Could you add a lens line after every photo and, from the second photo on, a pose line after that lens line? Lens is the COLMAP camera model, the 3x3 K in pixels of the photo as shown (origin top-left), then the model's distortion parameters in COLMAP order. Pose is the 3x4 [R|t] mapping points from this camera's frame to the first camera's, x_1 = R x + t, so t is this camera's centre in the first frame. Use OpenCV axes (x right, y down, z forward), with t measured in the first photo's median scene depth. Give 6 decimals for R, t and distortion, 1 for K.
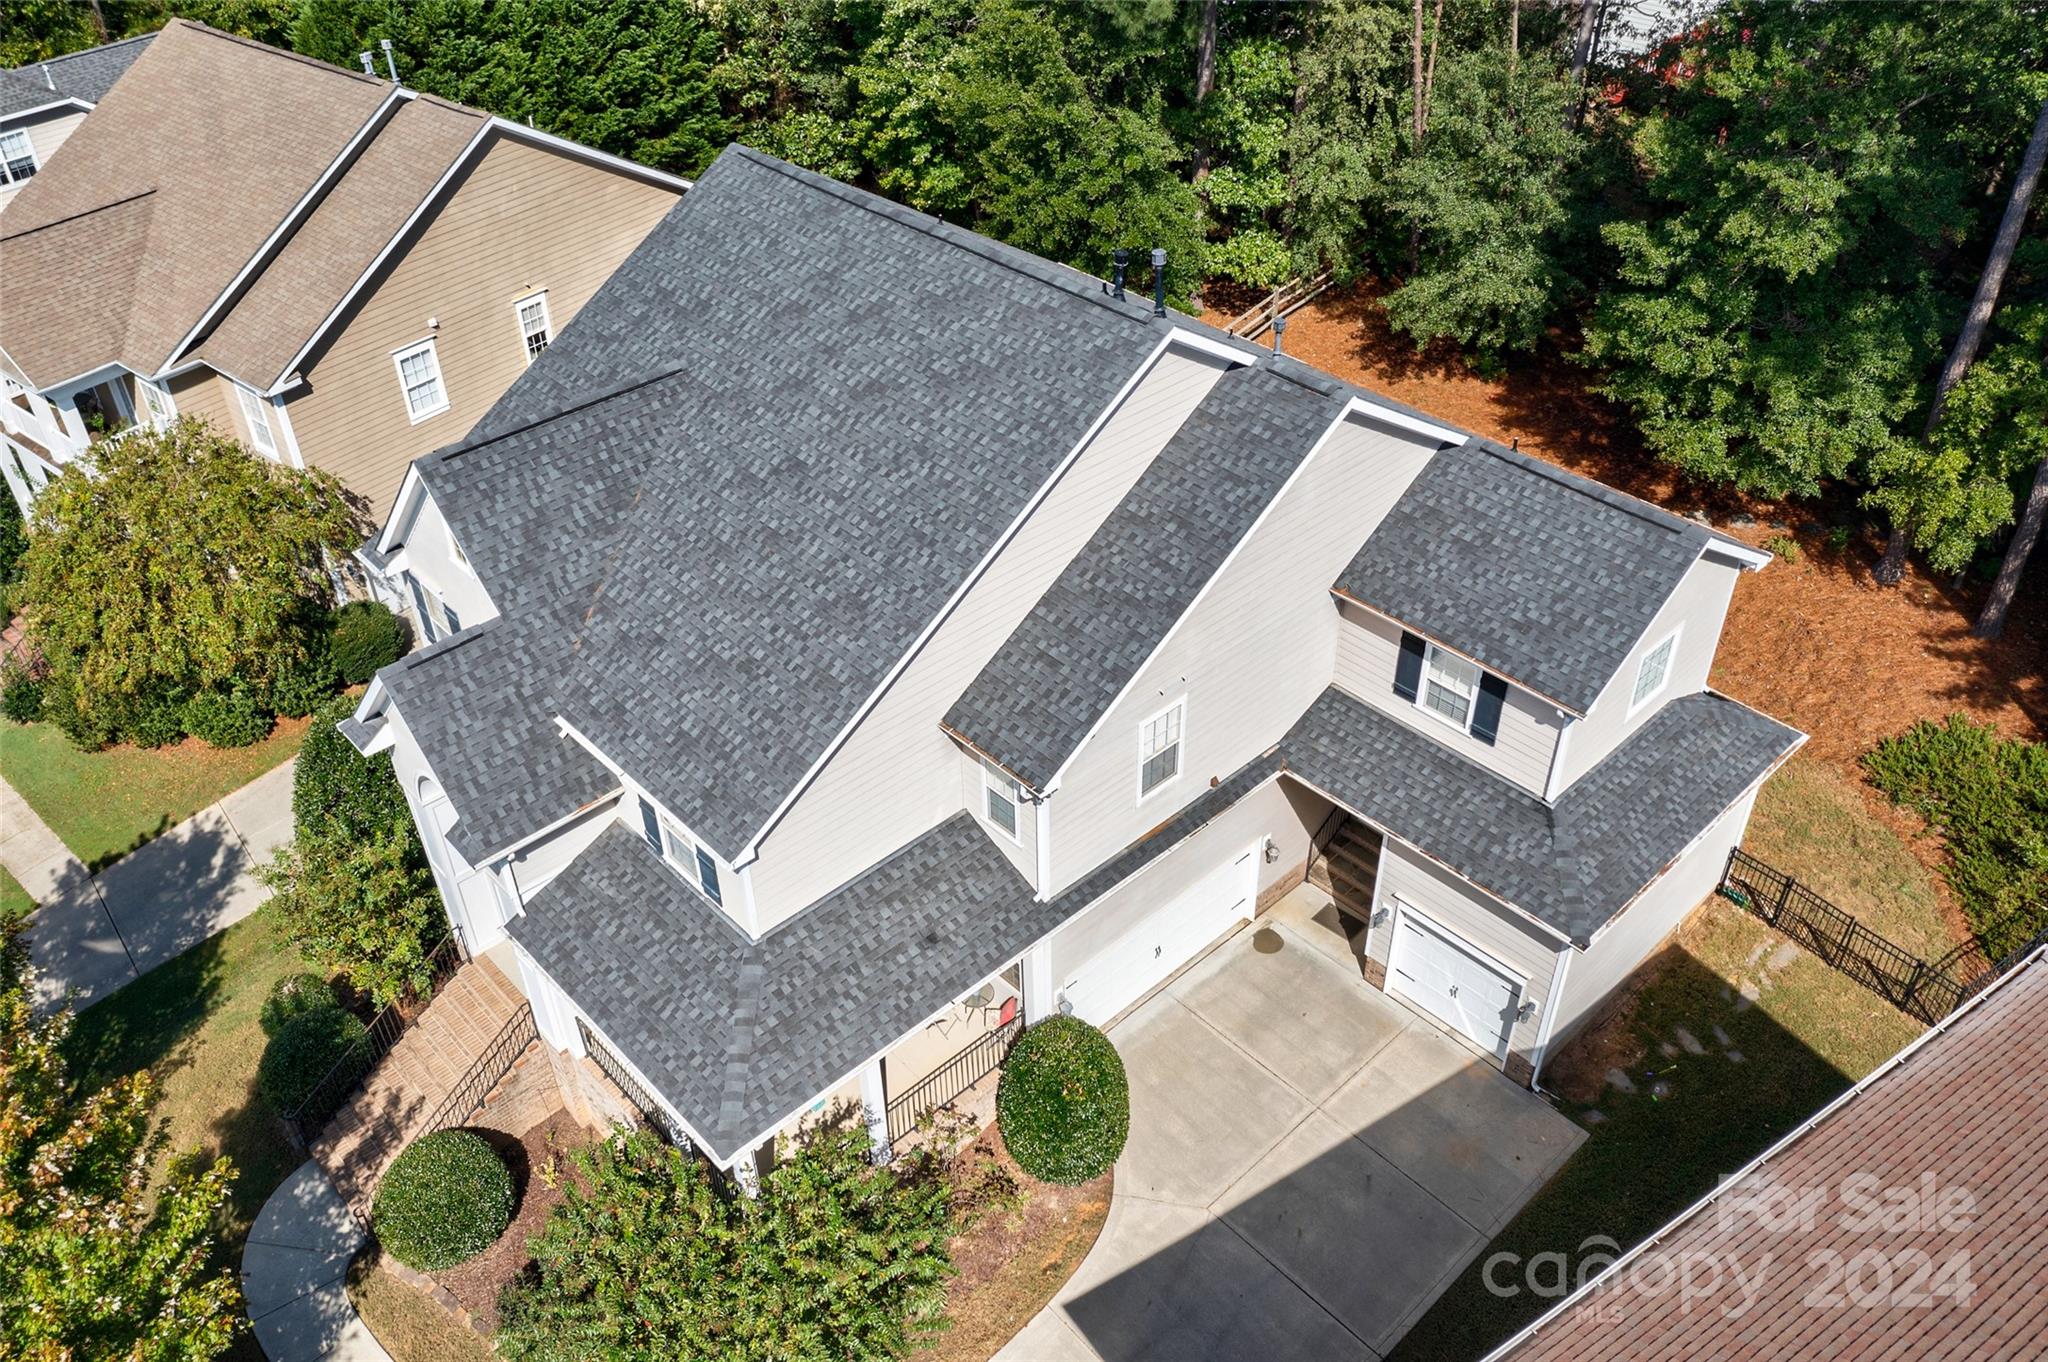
lens RADIAL K [[1606.9, 0, 1024.0], [0, 1606.9, 681.0], [0, 0, 1]] dist [-0.019408, 0.002732]
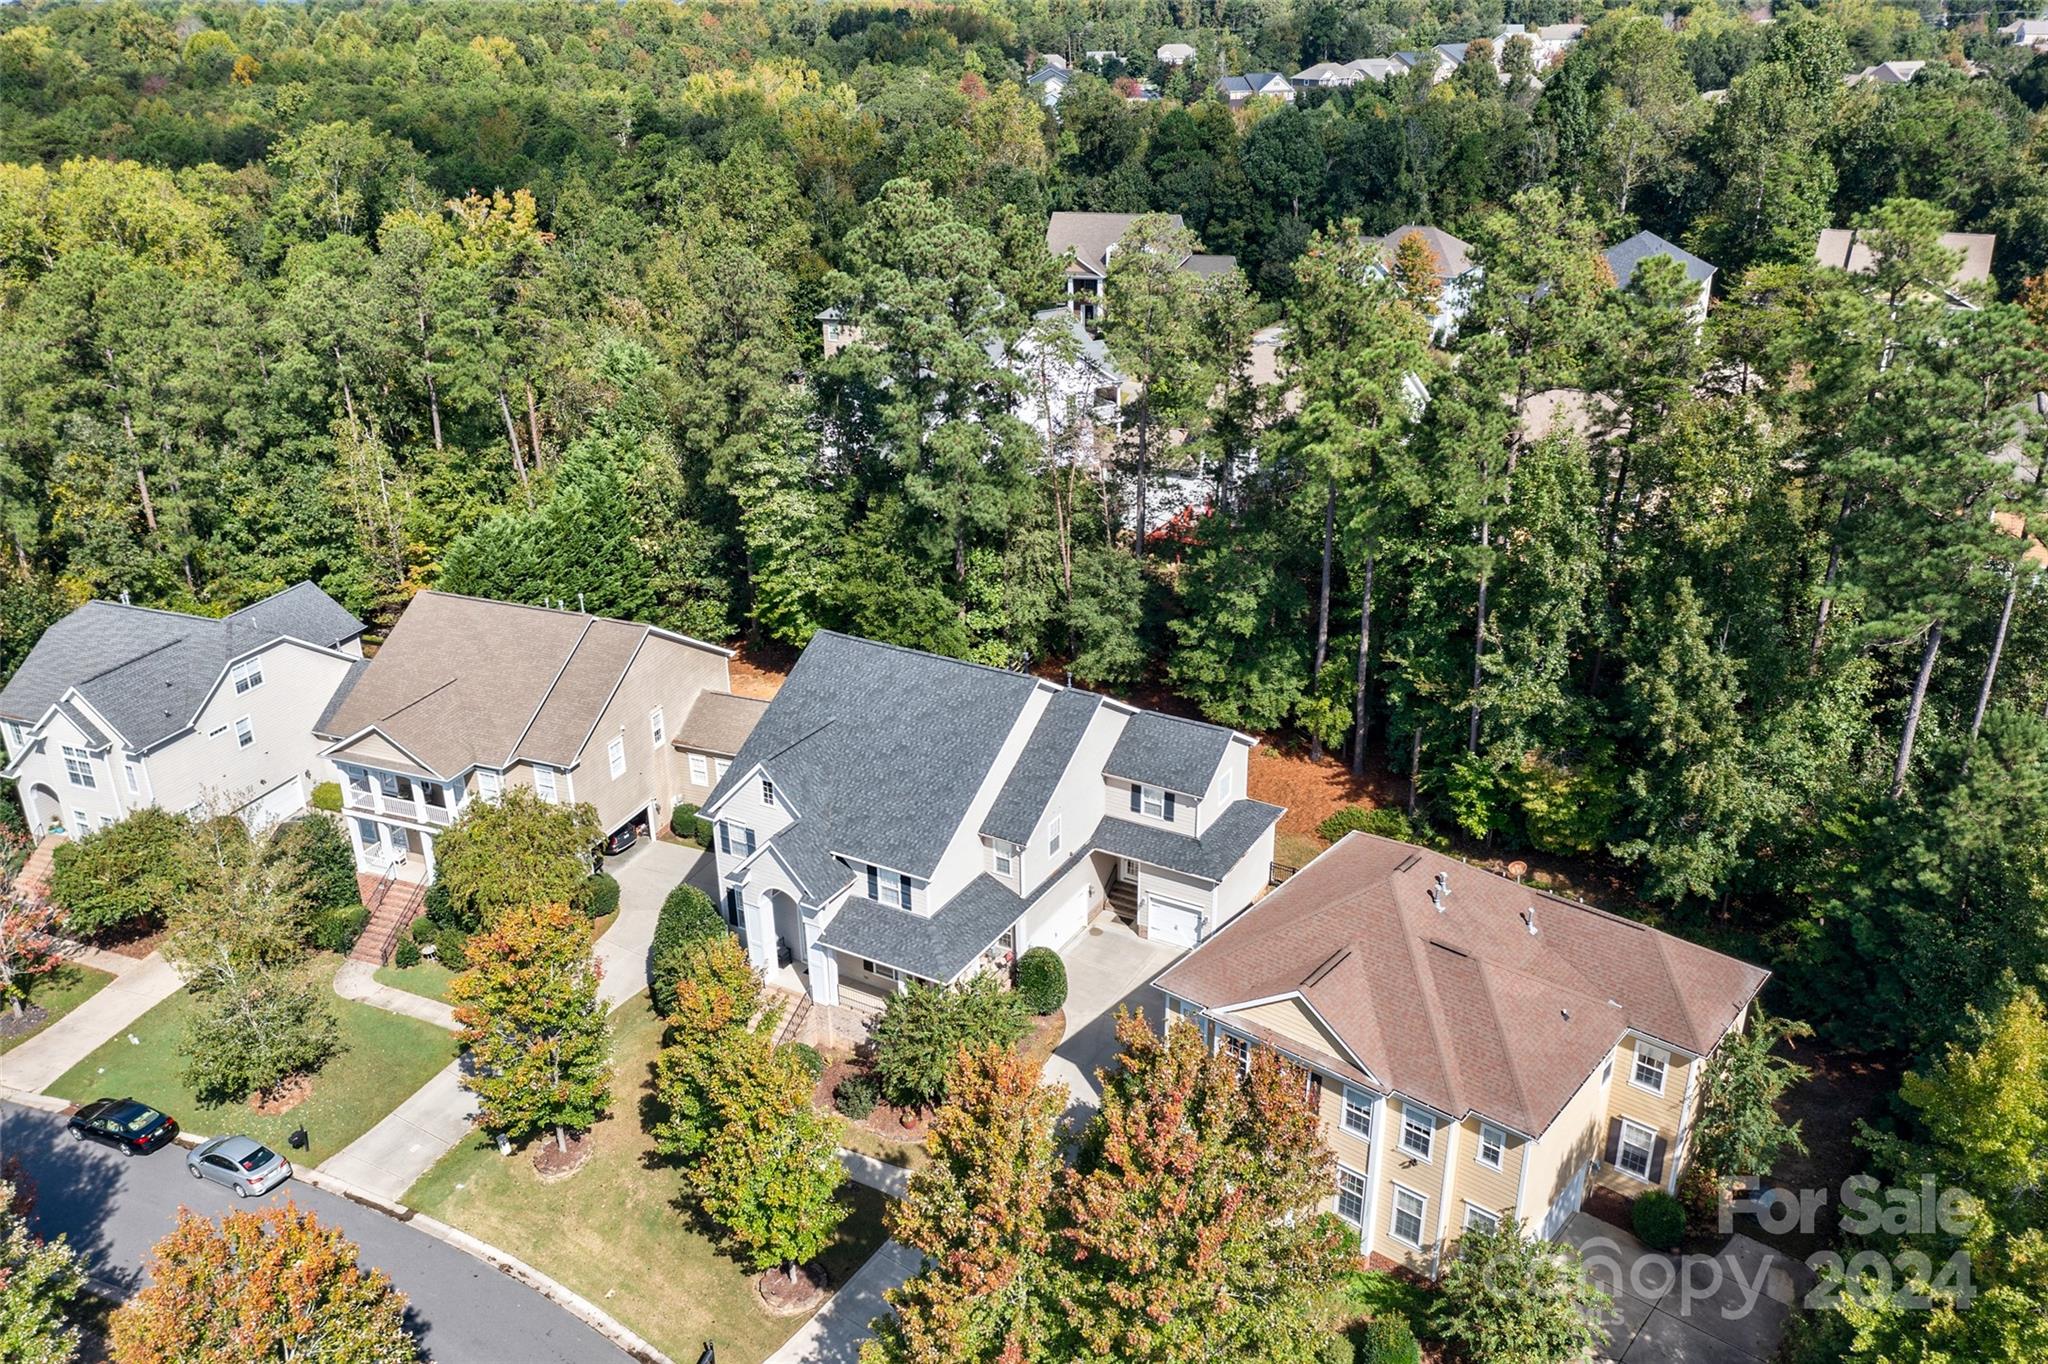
lens RADIAL K [[1606.9, 0, 1024.0], [0, 1606.9, 682.0], [0, 0, 1]] dist [-0.019408, 0.002732]
pose [[0.957561, -0.110484, 0.266213, -0.449605], [0.171486, 0.960741, -0.218103, 0.258817], [-0.231665, 0.254499, 0.938915, -1.071200]]
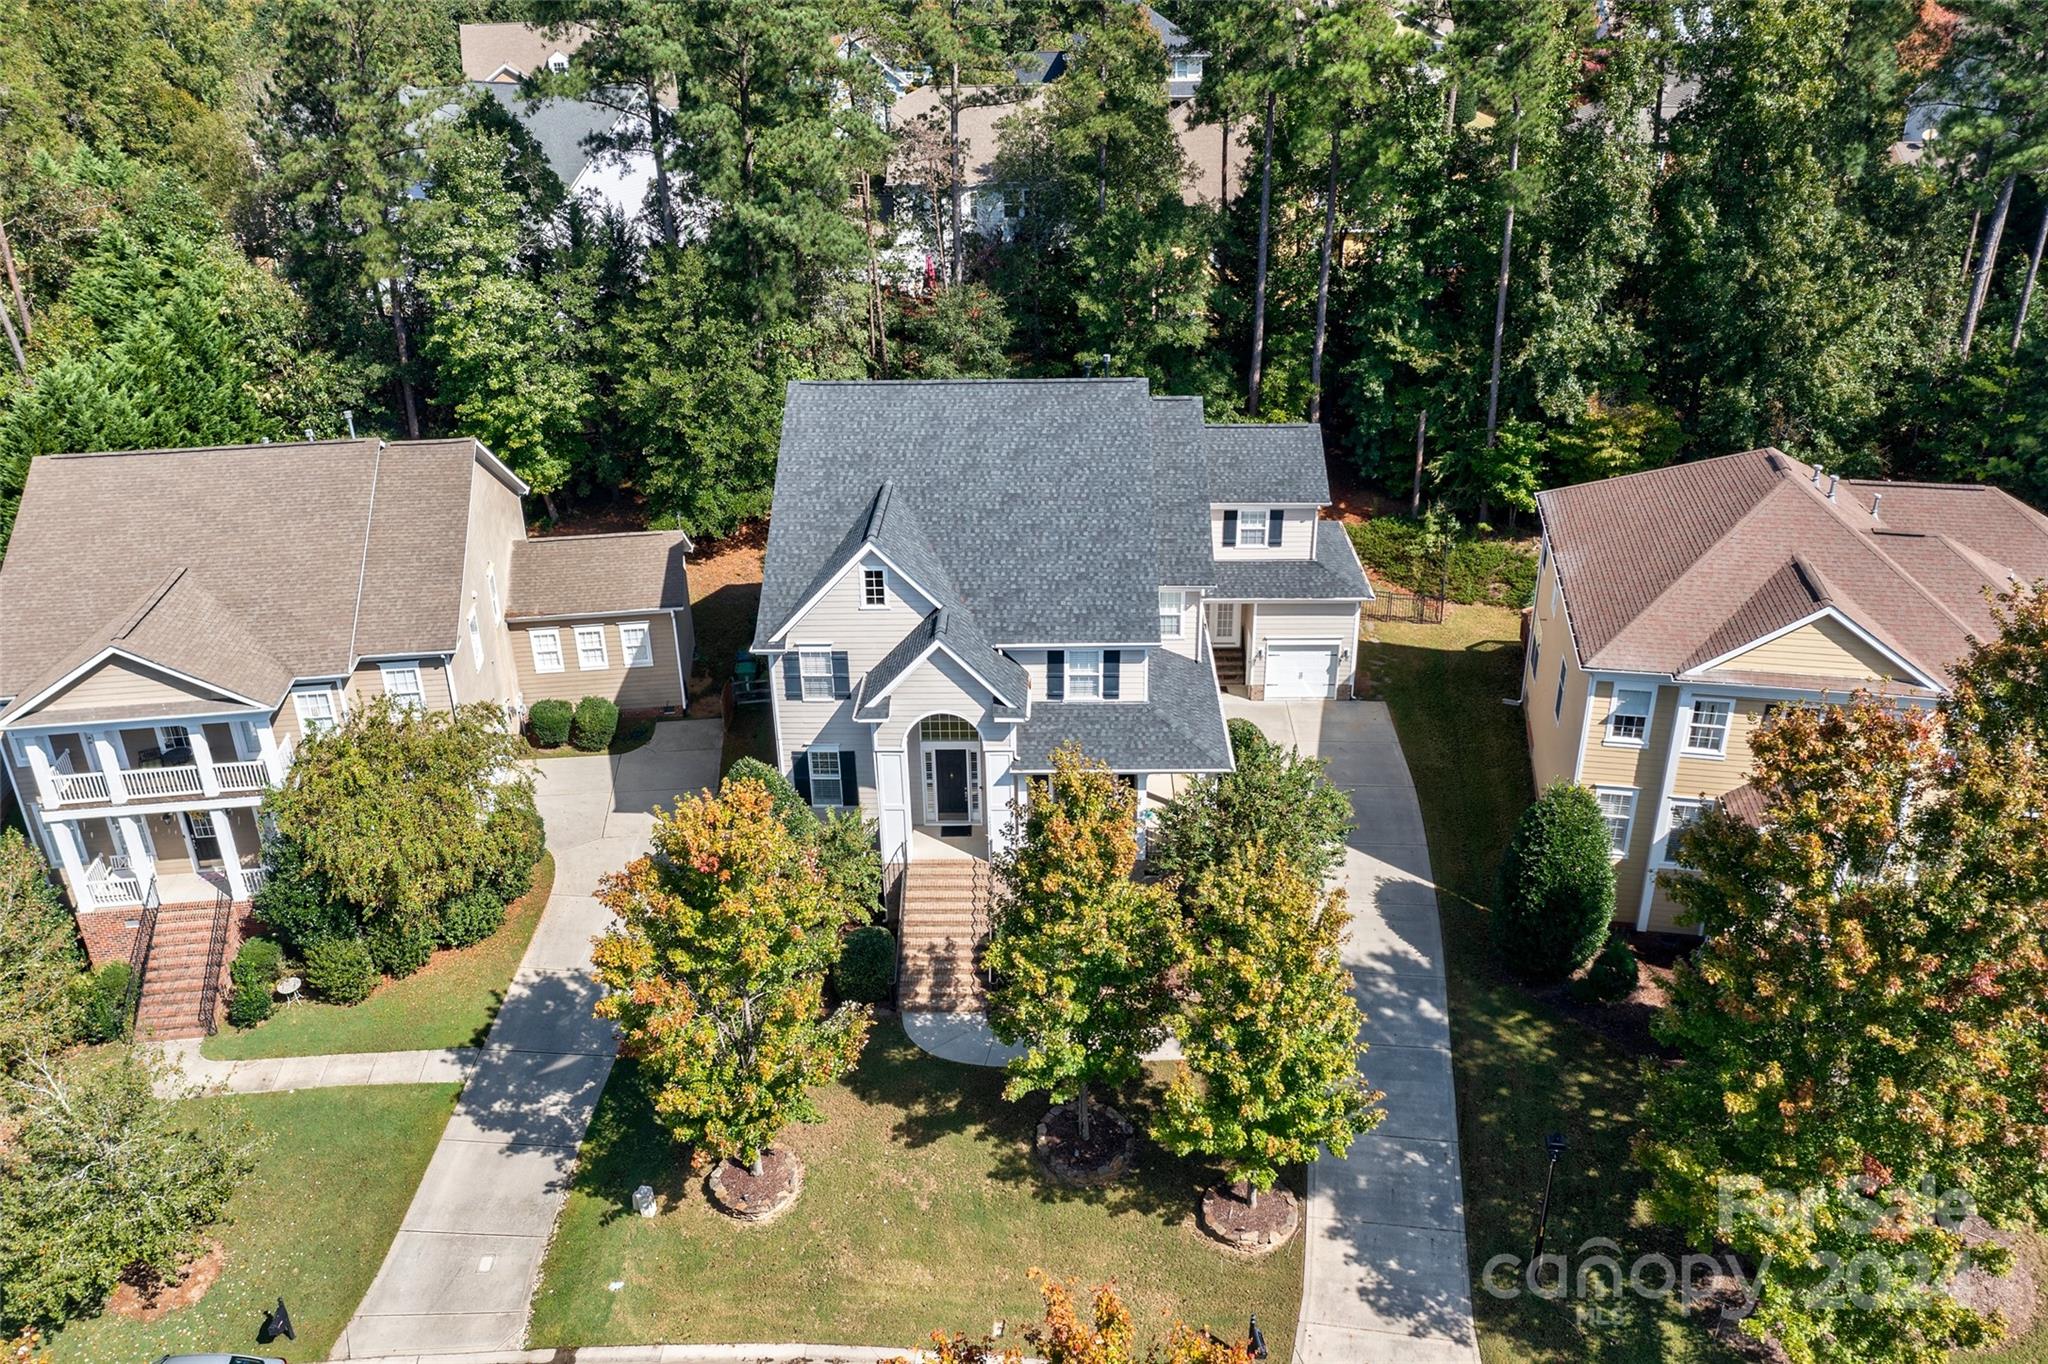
lens RADIAL K [[1606.9, 0, 1024.0], [0, 1606.9, 682.0], [0, 0, 1]] dist [-0.019408, 0.002732]
pose [[0.700991, -0.313491, 0.640574, -0.997064], [0.436987, 0.898647, -0.038413, 0.099338], [-0.563608, 0.306849, 0.766935, -0.273241]]
